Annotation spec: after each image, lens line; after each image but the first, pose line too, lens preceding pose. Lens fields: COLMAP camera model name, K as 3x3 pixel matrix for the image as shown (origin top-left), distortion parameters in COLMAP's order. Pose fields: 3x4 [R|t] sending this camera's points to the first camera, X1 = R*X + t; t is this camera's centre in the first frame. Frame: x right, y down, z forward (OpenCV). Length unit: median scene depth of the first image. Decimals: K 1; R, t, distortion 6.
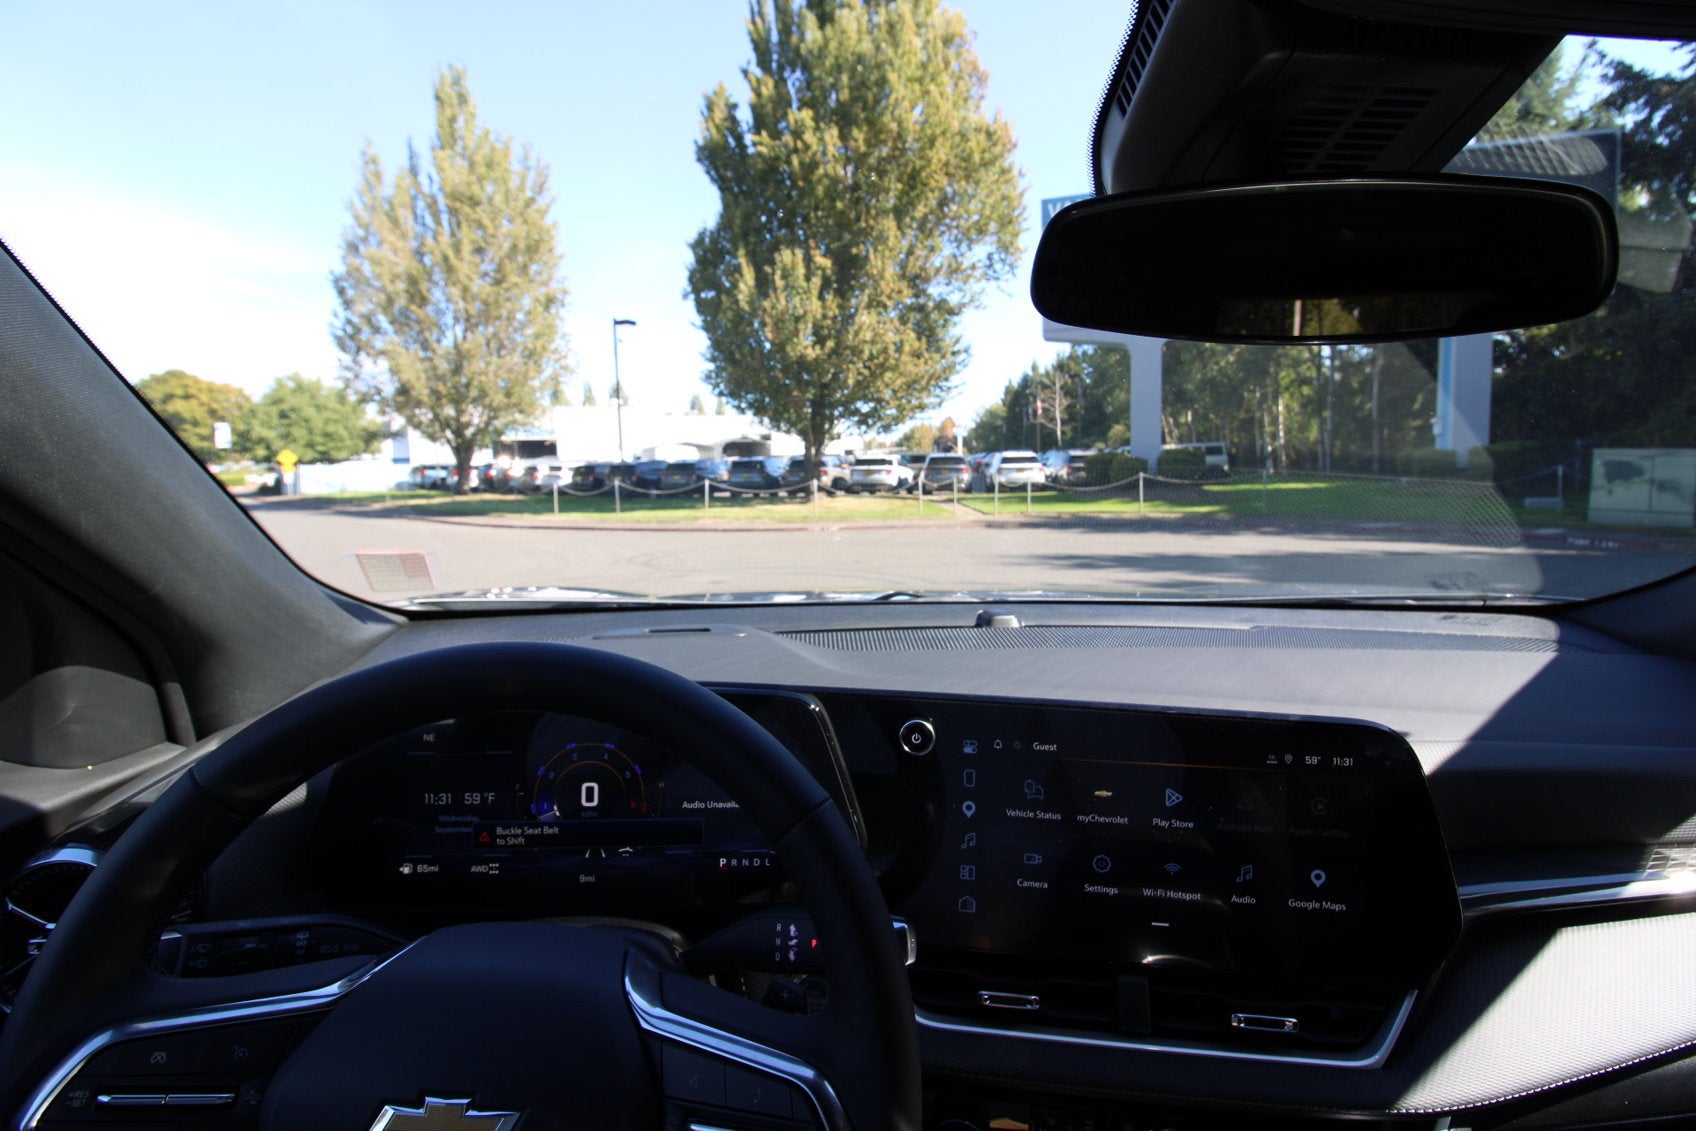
lens RADIAL K [[780.9, 0, 846.7], [0, 780.9, 552.4], [0, 0, 1]] dist [0.003402, -0.014084]
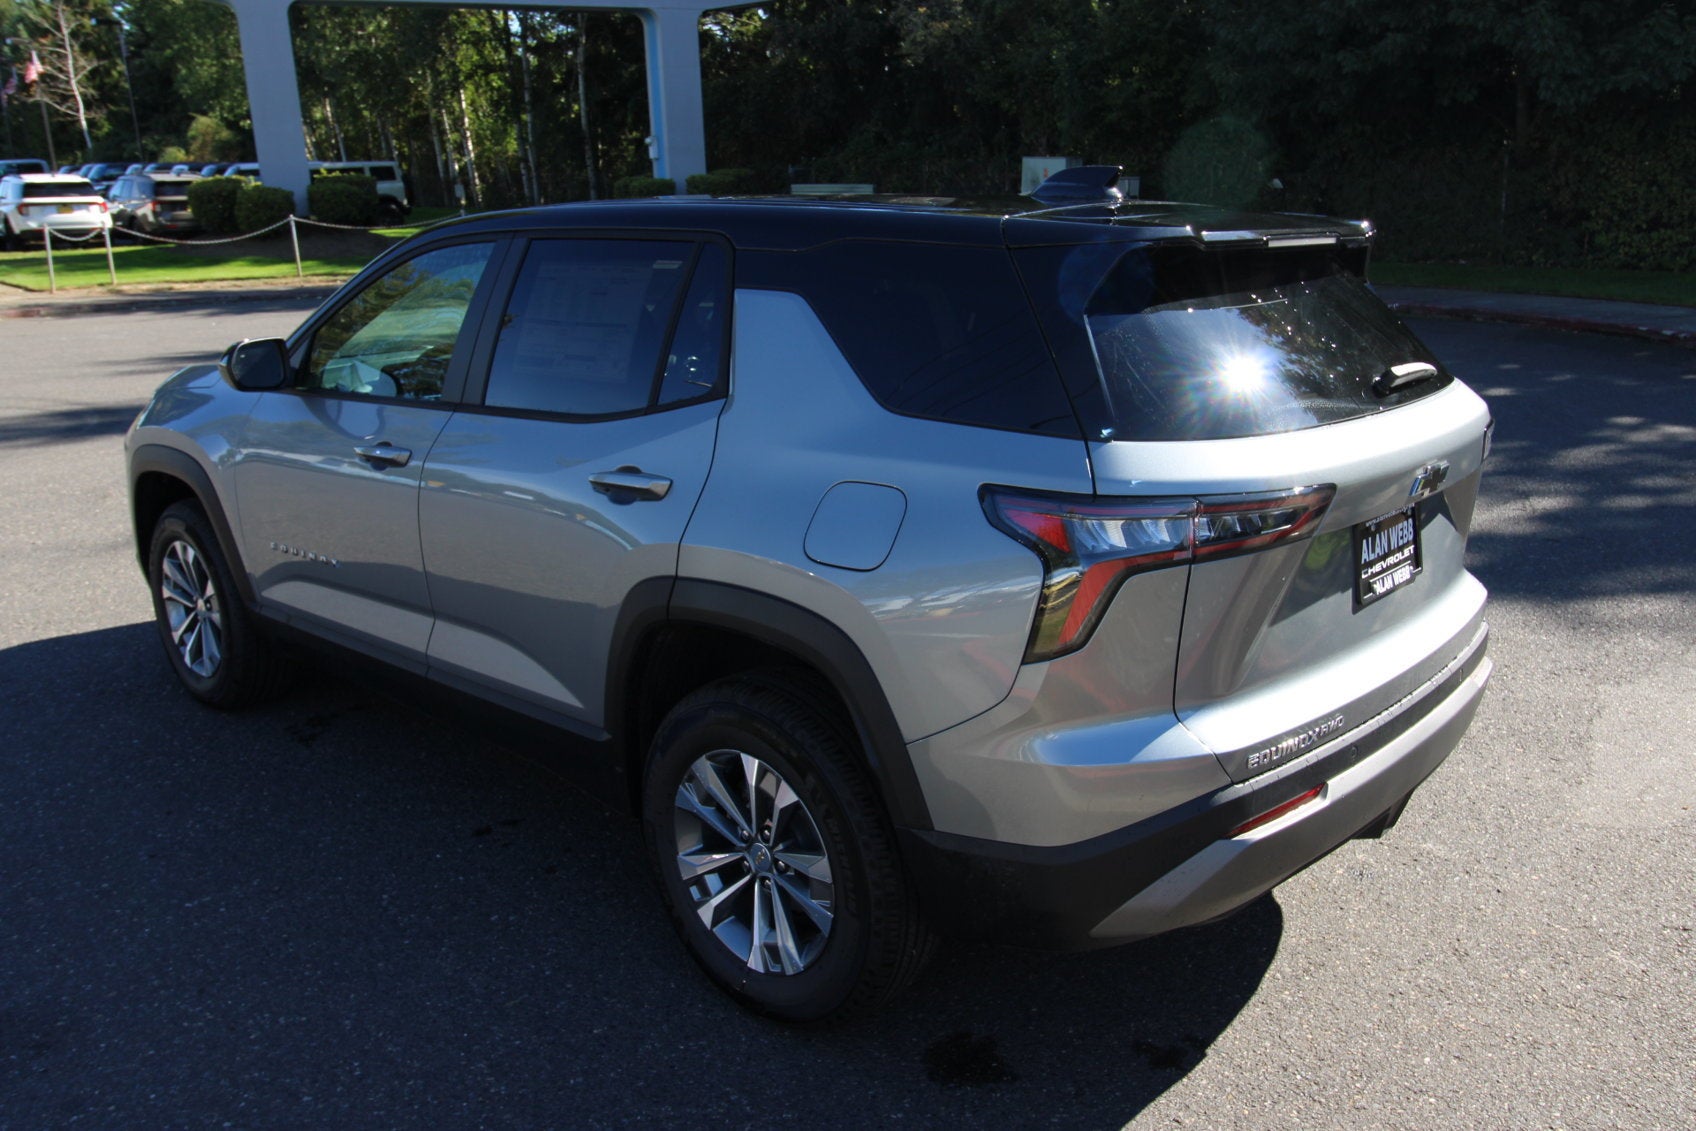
lens RADIAL K [[1345.6, 0, 850.6], [0, 1345.6, 544.1], [0, 0, 1]] dist [0.004643, 0.000306]
pose [[0.715794, -0.180282, 0.674639, -0.058467], [0.075522, 0.980419, 0.181865, -0.000613], [-0.694216, -0.079228, 0.715393, -0.094003]]
